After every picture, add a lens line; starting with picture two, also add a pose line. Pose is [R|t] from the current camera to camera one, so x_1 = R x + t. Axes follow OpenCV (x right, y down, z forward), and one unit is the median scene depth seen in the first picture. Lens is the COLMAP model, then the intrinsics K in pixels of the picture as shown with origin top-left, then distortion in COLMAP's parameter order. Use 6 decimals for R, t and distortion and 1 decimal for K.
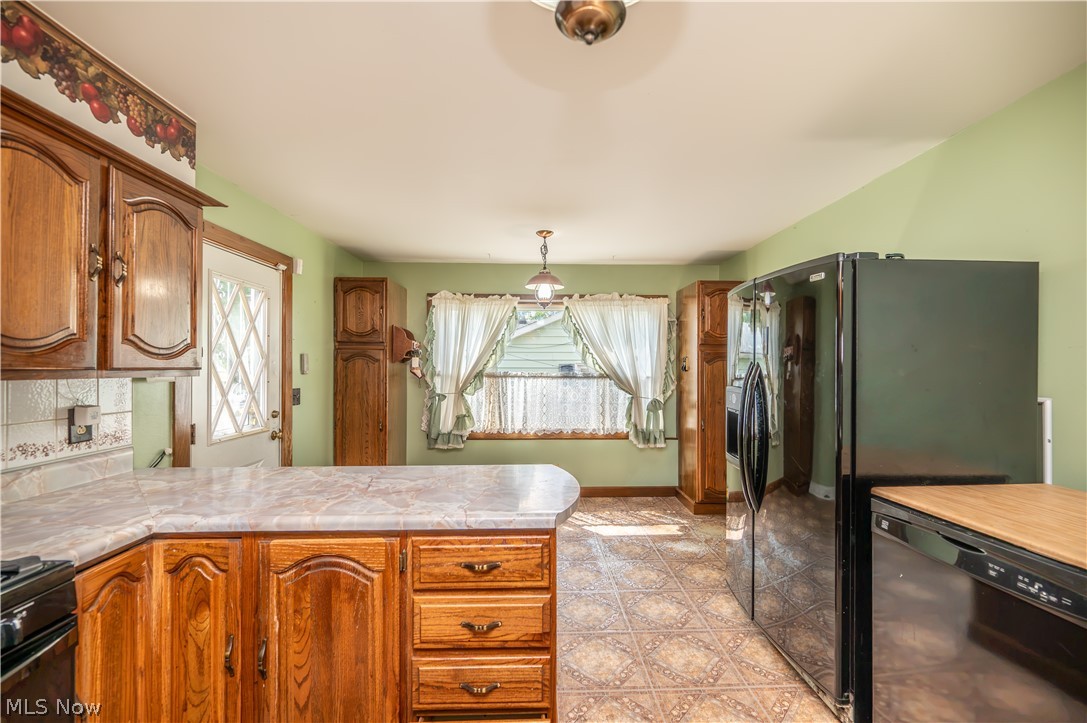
lens RADIAL K [[431.1, 0, 550.4], [0, 431.1, 364.9], [0, 0, 1]] dist [-0.000885, 0.000560]
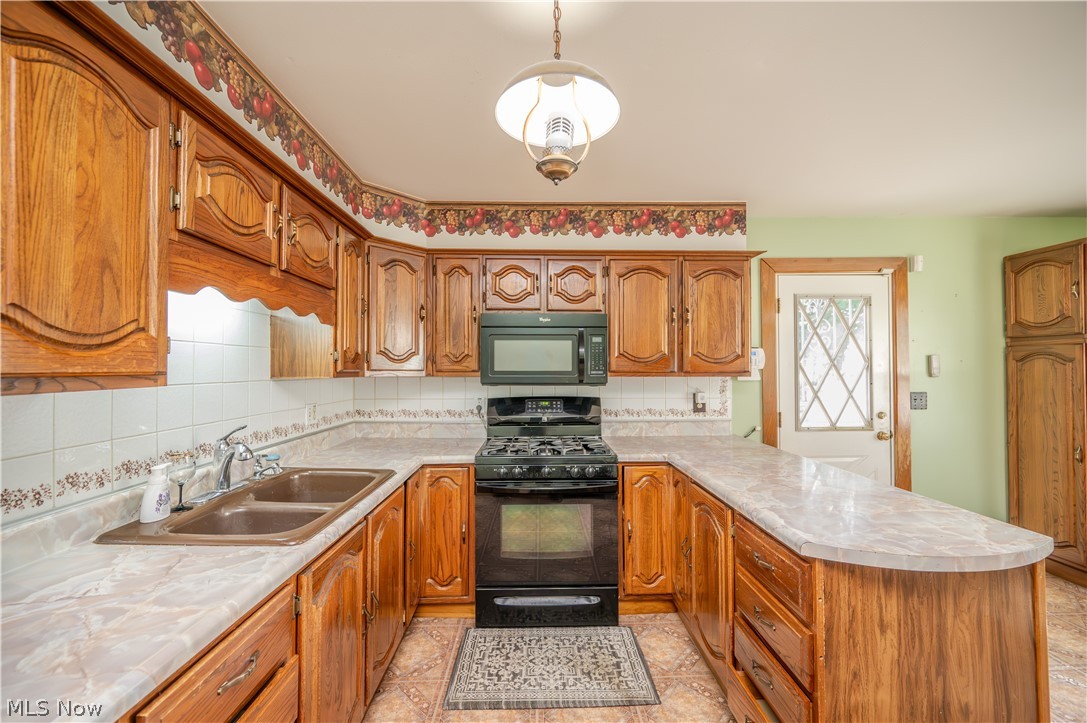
lens RADIAL K [[431.1, 0, 550.6], [0, 431.1, 362.8], [0, 0, 1]] dist [-0.000885, 0.000560]
pose [[0.014973, -0.009954, -0.999838, 0.460720], [0.007820, 0.999921, -0.009838, -0.008895], [0.999857, -0.007672, 0.015050, 0.237520]]
